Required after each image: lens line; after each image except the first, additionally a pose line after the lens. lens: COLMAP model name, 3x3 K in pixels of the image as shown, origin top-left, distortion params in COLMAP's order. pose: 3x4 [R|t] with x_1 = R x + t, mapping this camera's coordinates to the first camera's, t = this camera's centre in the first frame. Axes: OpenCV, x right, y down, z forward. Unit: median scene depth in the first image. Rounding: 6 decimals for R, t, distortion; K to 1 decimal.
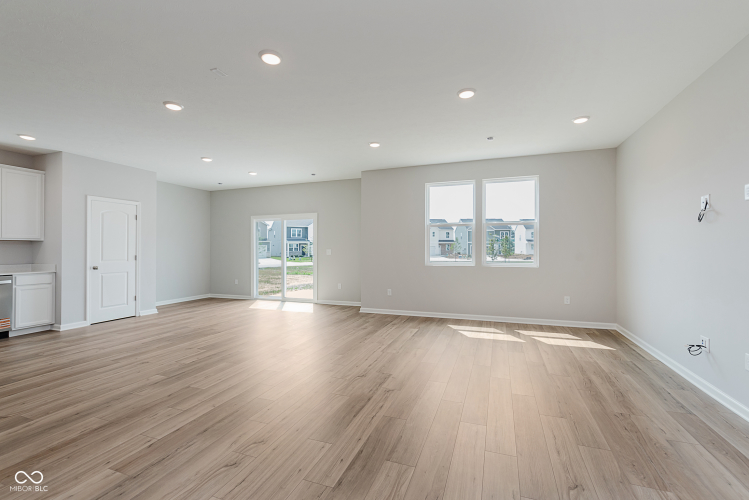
lens RADIAL K [[324.9, 0, 374.5], [0, 324.9, 249.5], [0, 0, 1]] dist [-0.002359, 0.000062]
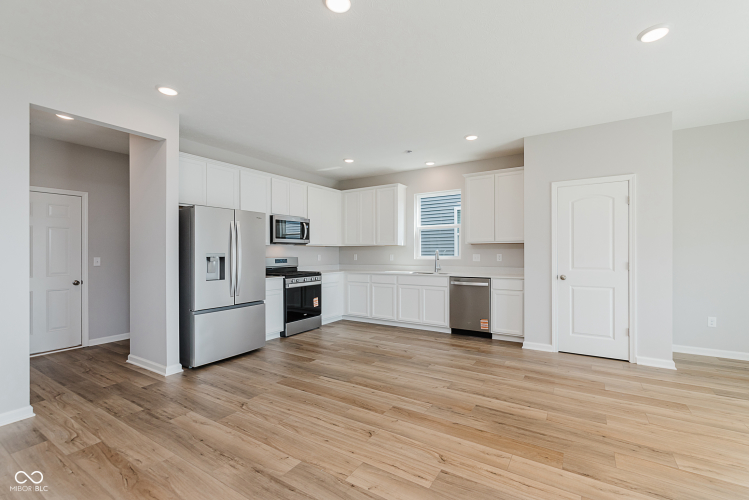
lens RADIAL K [[324.9, 0, 375.5], [0, 324.9, 251.4], [0, 0, 1]] dist [-0.002359, 0.000062]
pose [[-0.177445, 0.001813, -0.984129, -0.055434], [0.005399, 0.999985, 0.000868, -0.006780], [0.984116, -0.005159, -0.177452, 0.753644]]
